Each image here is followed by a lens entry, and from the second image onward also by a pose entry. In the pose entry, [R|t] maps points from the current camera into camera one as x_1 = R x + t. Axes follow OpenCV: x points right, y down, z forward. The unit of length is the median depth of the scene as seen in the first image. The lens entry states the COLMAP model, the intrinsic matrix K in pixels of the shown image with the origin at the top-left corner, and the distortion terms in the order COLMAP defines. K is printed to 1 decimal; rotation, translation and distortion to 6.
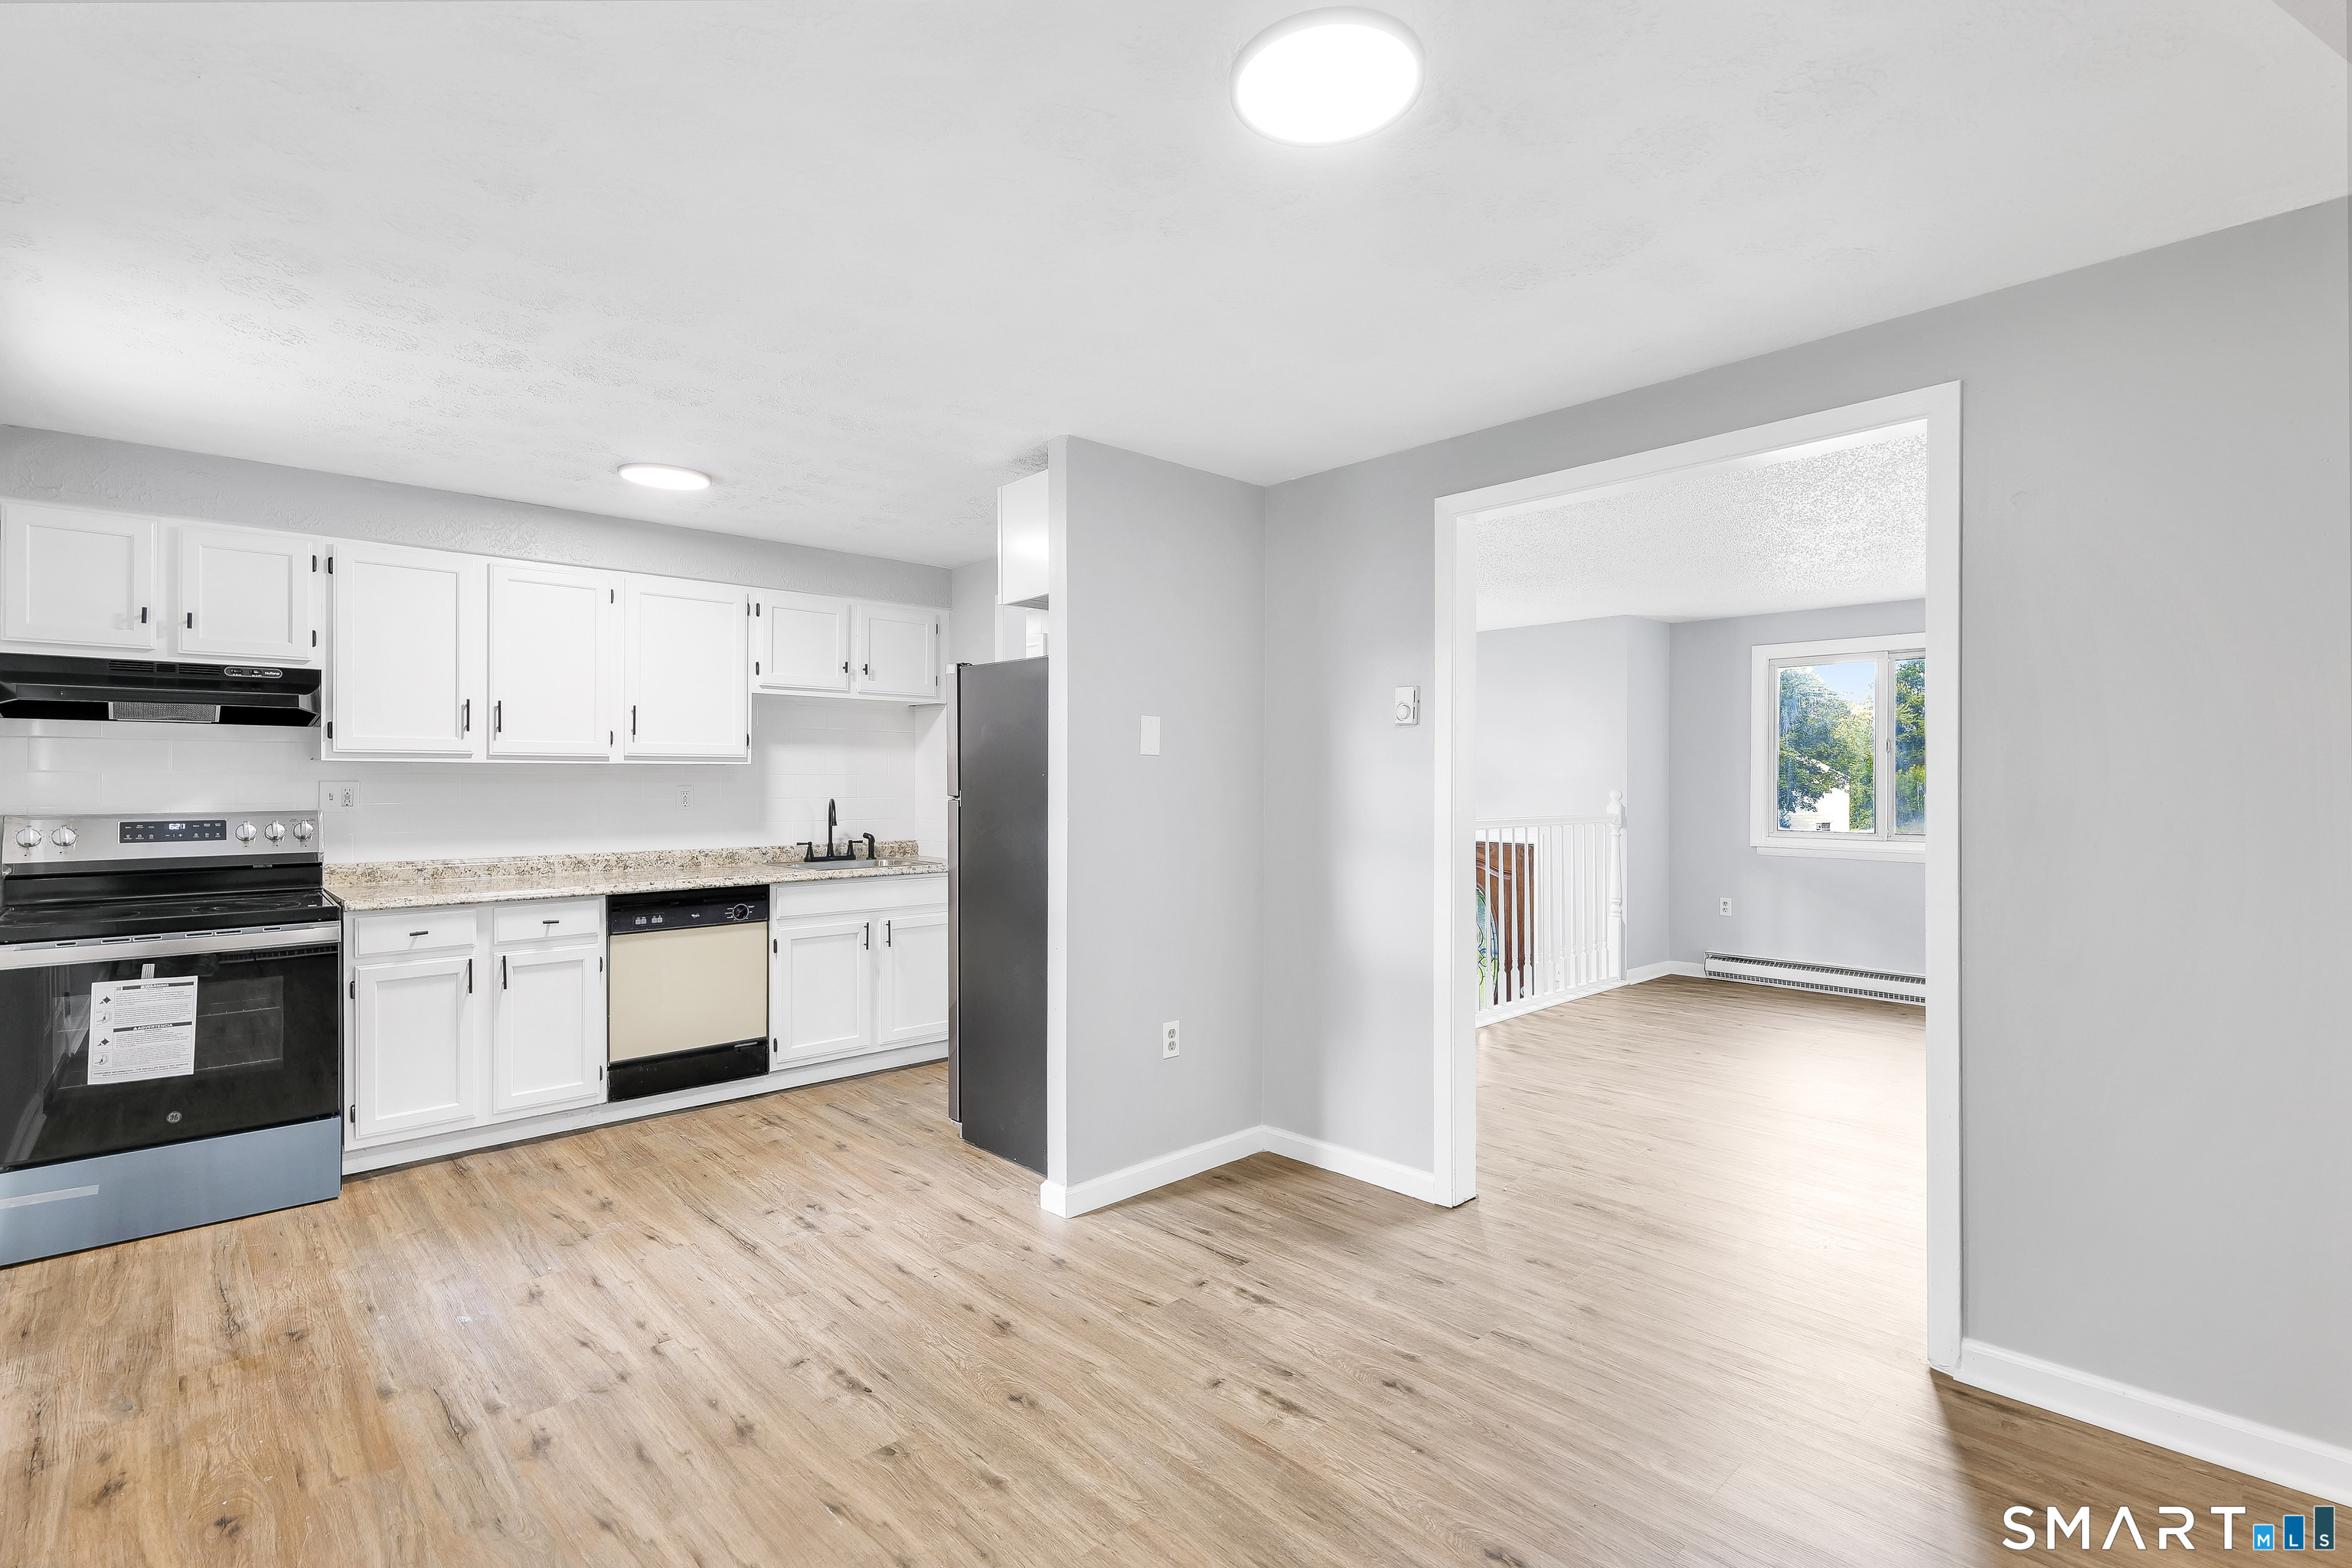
lens RADIAL K [[1090.0, 0, 1174.3], [0, 1090.0, 777.6], [0, 0, 1]] dist [0.004913, 0.000190]
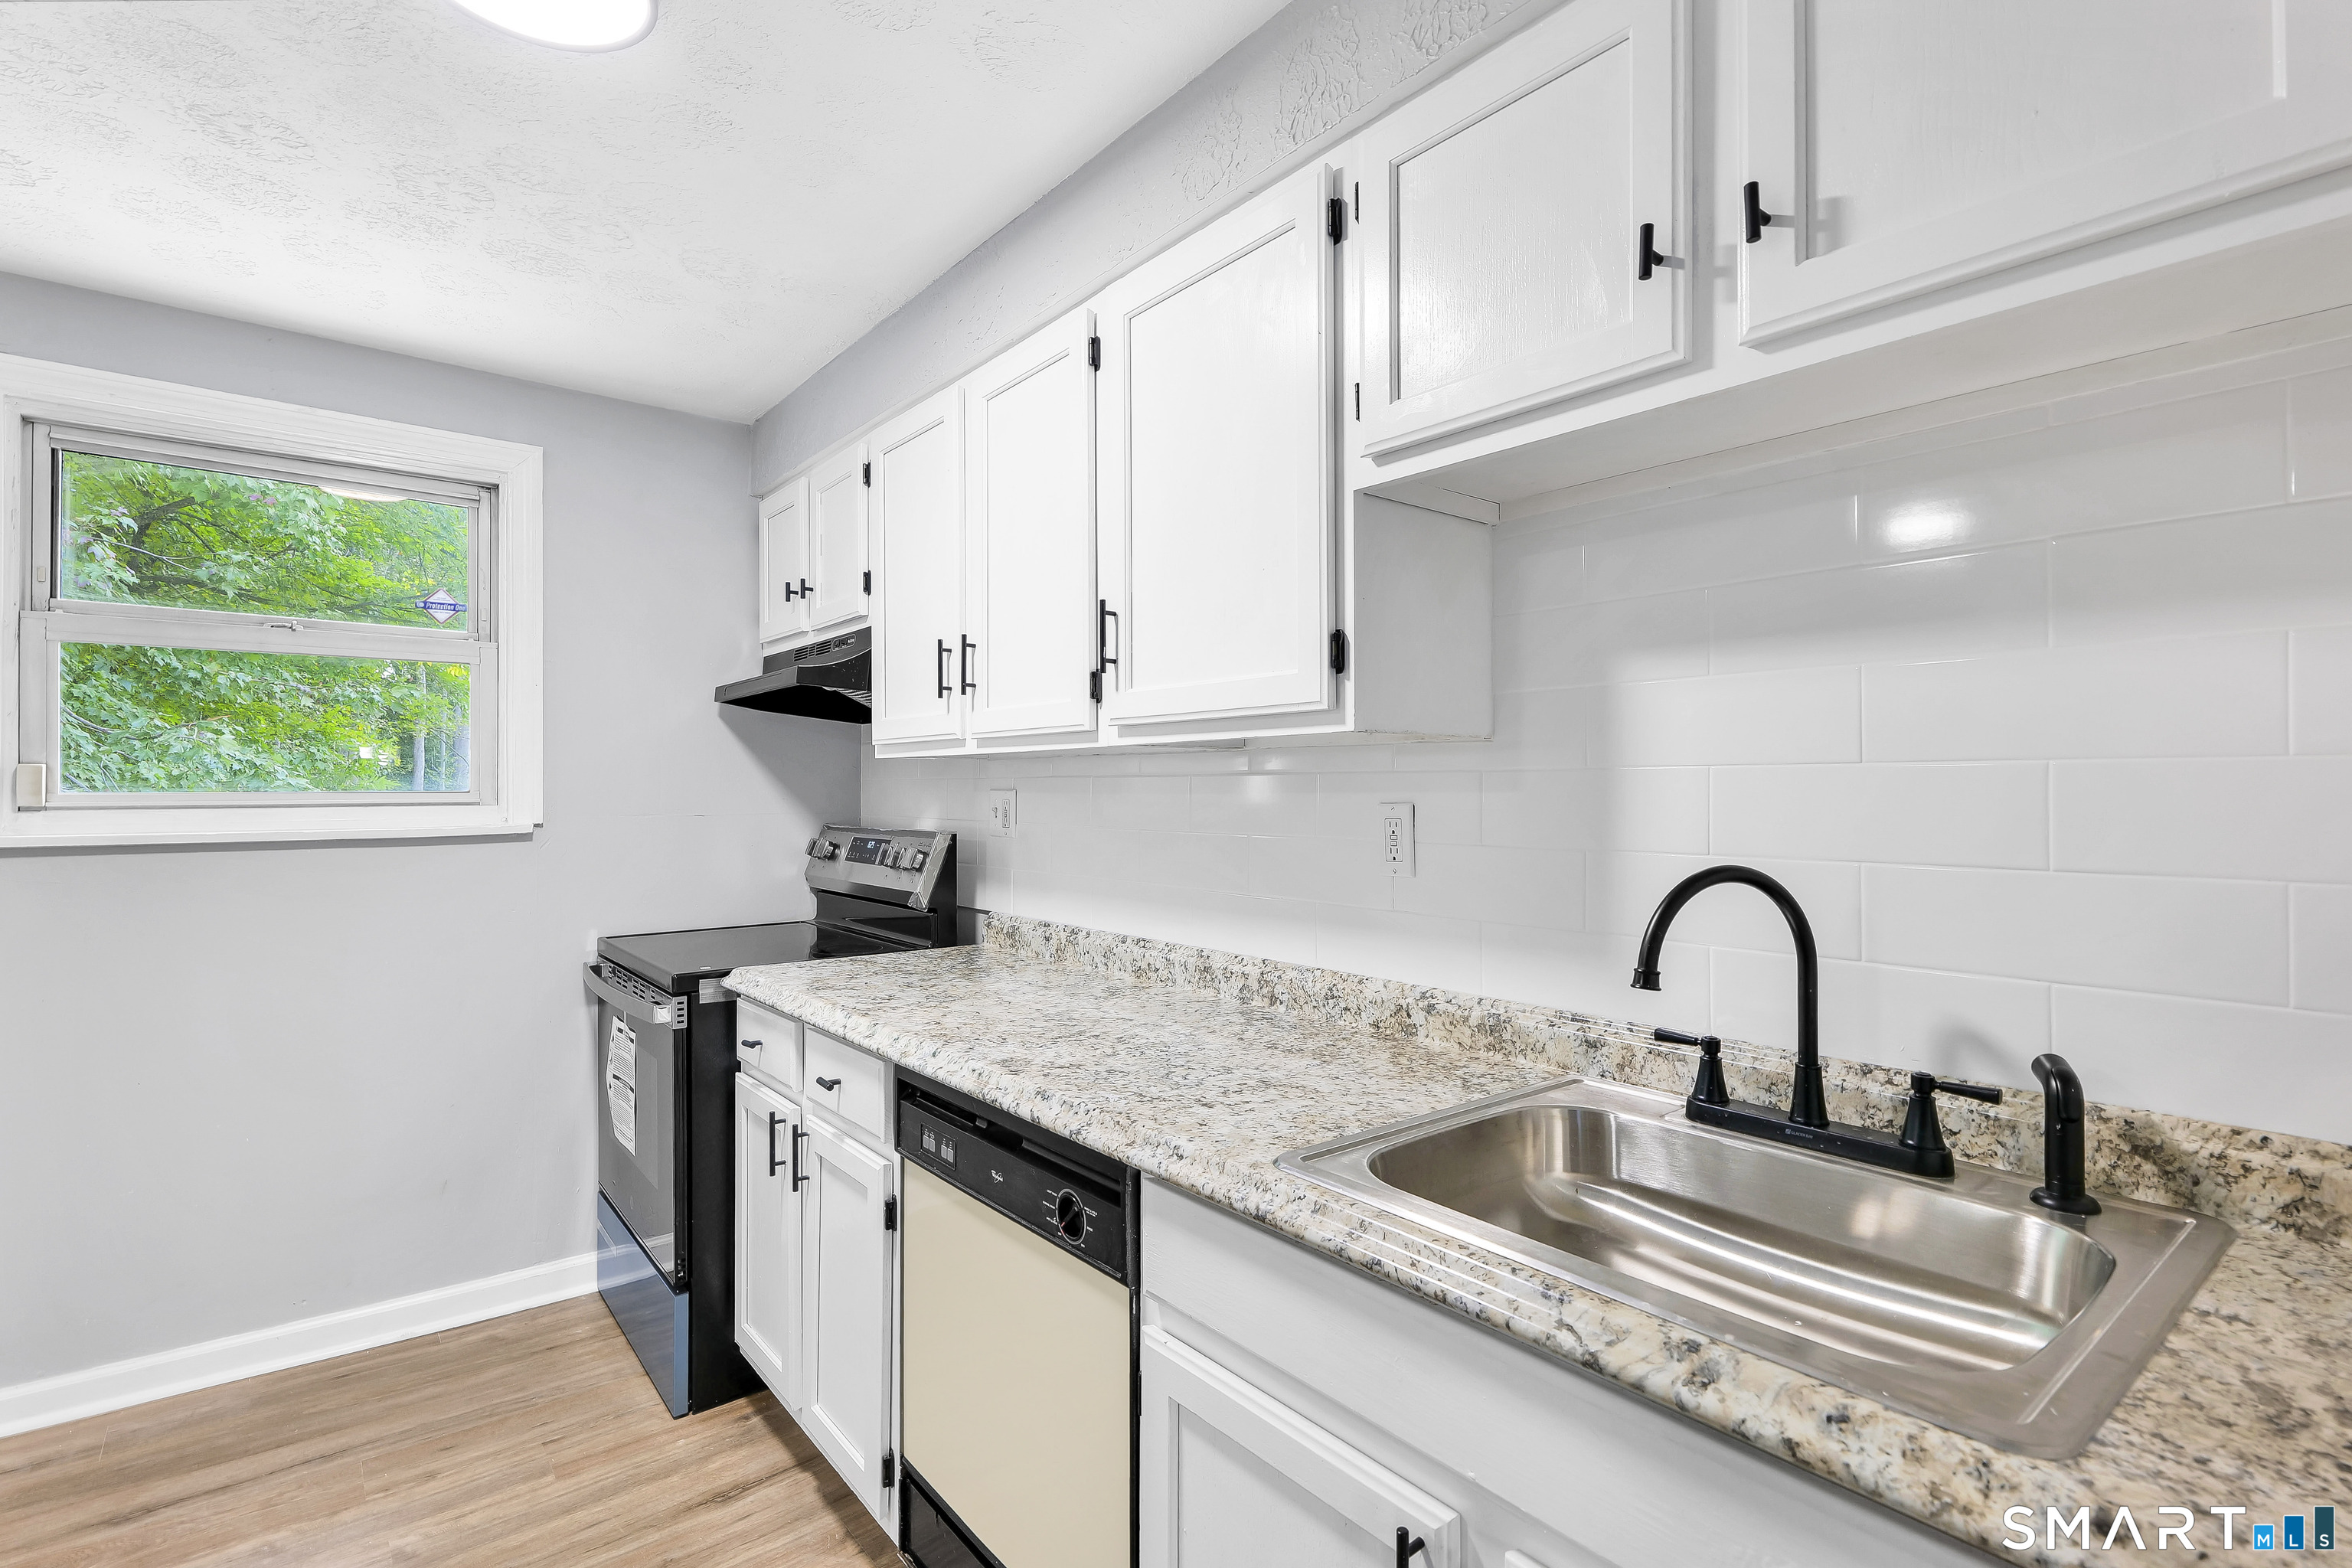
lens RADIAL K [[1090.0, 0, 1173.6], [0, 1090.0, 776.7], [0, 0, 1]] dist [0.004913, 0.000190]
pose [[-0.072441, -0.018330, -0.997204, -0.098993], [-0.003508, 0.999830, -0.018124, 0.006559], [0.997367, 0.002185, -0.072493, 1.105596]]
